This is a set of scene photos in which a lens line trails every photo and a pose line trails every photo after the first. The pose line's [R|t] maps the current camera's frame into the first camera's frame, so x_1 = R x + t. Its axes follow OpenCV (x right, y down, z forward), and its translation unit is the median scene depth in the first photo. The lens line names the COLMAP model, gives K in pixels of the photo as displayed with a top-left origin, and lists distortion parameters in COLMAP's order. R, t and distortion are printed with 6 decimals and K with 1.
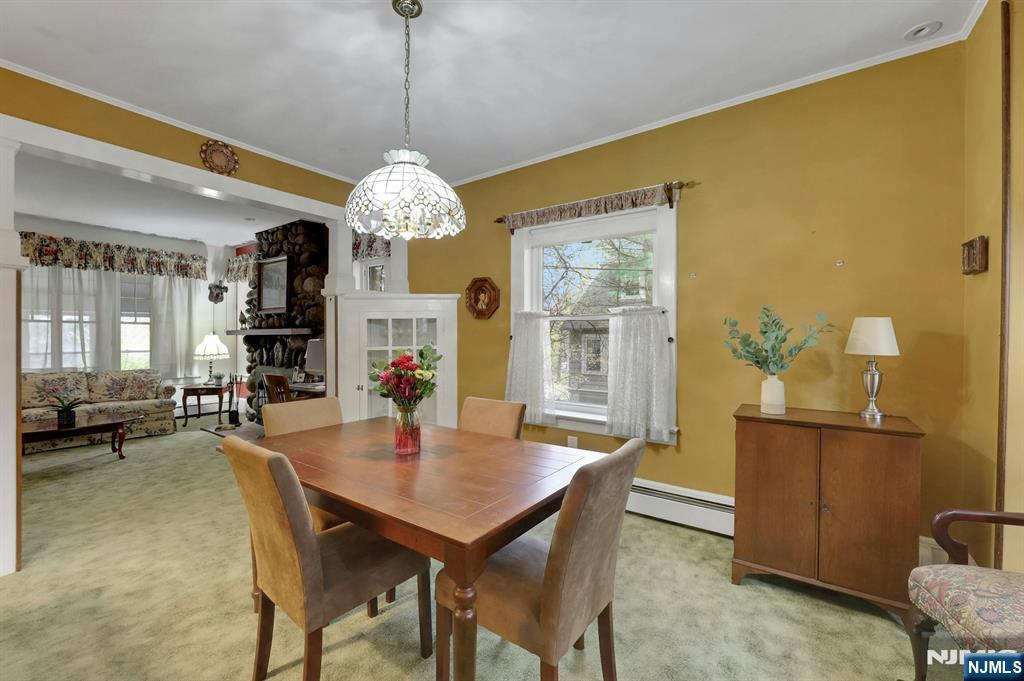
lens RADIAL K [[422.2, 0, 508.5], [0, 422.2, 338.1], [0, 0, 1]] dist [-0.001548, -0.000006]
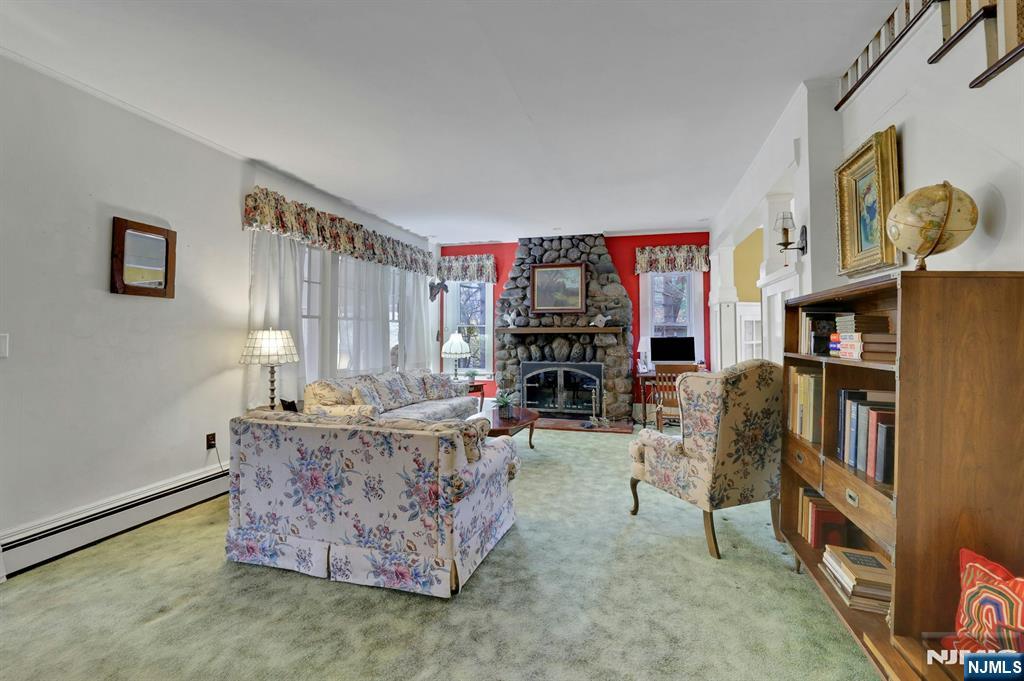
lens RADIAL K [[435.2, 0, 533.9], [0, 435.2, 315.6], [0, 0, 1]] dist [-0.000455, 0.000014]
pose [[0.930322, 0.009738, 0.366613, -1.002035], [0.007812, 0.998894, -0.046356, 0.000613], [-0.366660, 0.045990, 0.929218, -0.037009]]
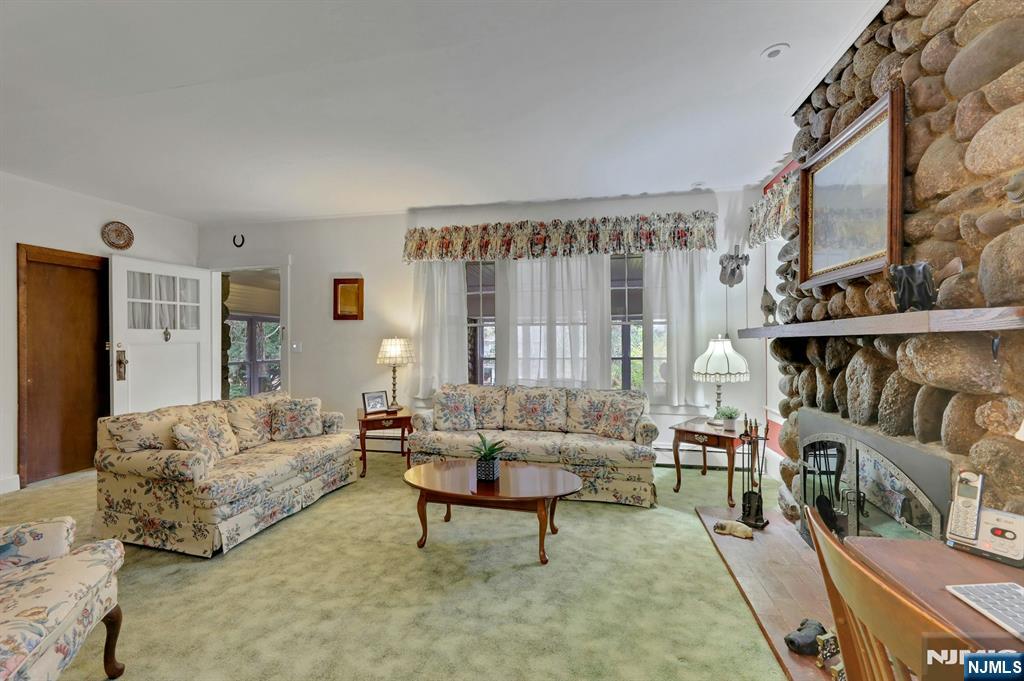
lens RADIAL K [[422.2, 0, 508.5], [0, 422.2, 338.1], [0, 0, 1]] dist [-0.001548, -0.000006]
pose [[0.403059, -0.011703, -0.915099, -0.321544], [0.001234, 0.999924, -0.012244, -0.001438], [0.915173, 0.003806, 0.403043, 0.553479]]
